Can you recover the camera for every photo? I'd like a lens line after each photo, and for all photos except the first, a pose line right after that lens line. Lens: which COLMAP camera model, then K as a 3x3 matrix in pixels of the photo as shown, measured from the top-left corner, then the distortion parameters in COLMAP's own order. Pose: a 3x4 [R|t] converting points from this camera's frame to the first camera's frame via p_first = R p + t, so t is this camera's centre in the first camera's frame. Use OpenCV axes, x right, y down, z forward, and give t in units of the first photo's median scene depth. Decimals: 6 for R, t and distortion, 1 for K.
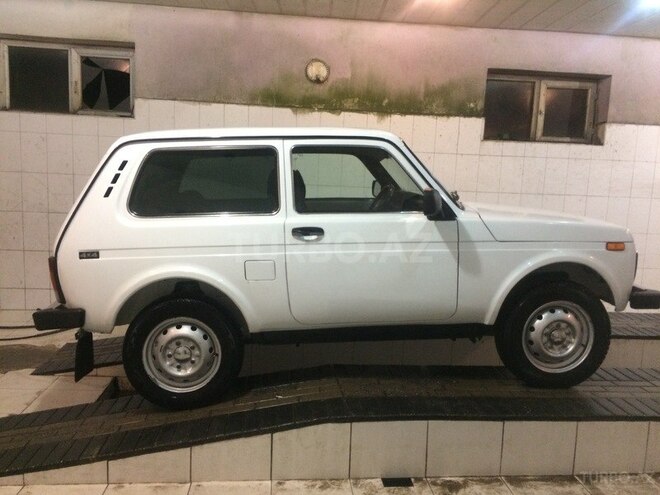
lens RADIAL K [[562.2, 0, 332.2], [0, 562.2, 248.6], [0, 0, 1]] dist [0.082461, -0.103976]
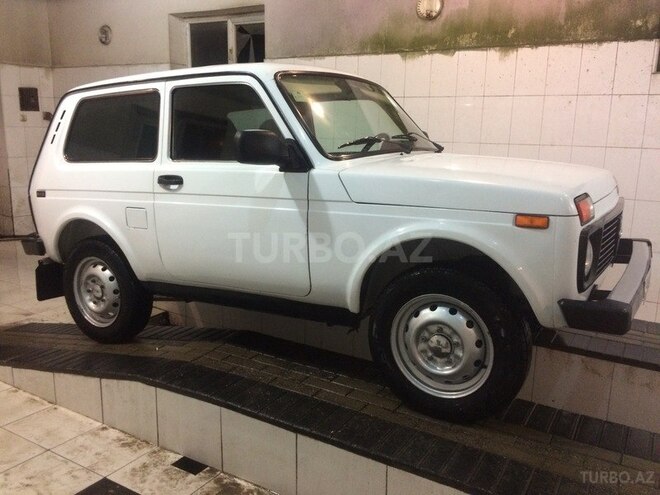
lens RADIAL K [[562.2, 0, 331.0], [0, 562.2, 248.7], [0, 0, 1]] dist [0.082461, -0.103976]
pose [[0.808591, 0.099829, -0.579840, 0.706023], [-0.068956, 0.994788, 0.075109, -0.005599], [0.584316, -0.020749, 0.811261, 0.381188]]
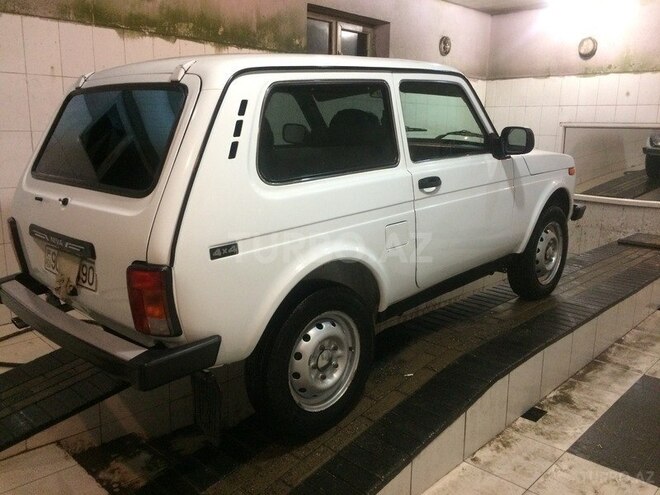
lens RADIAL K [[562.2, 0, 331.4], [0, 562.2, 249.9], [0, 0, 1]] dist [0.082461, -0.103976]
pose [[0.753900, -0.169950, 0.634627, -0.708379], [0.106602, 0.984806, 0.137088, -0.061436], [-0.648283, -0.035698, 0.760562, 0.419877]]
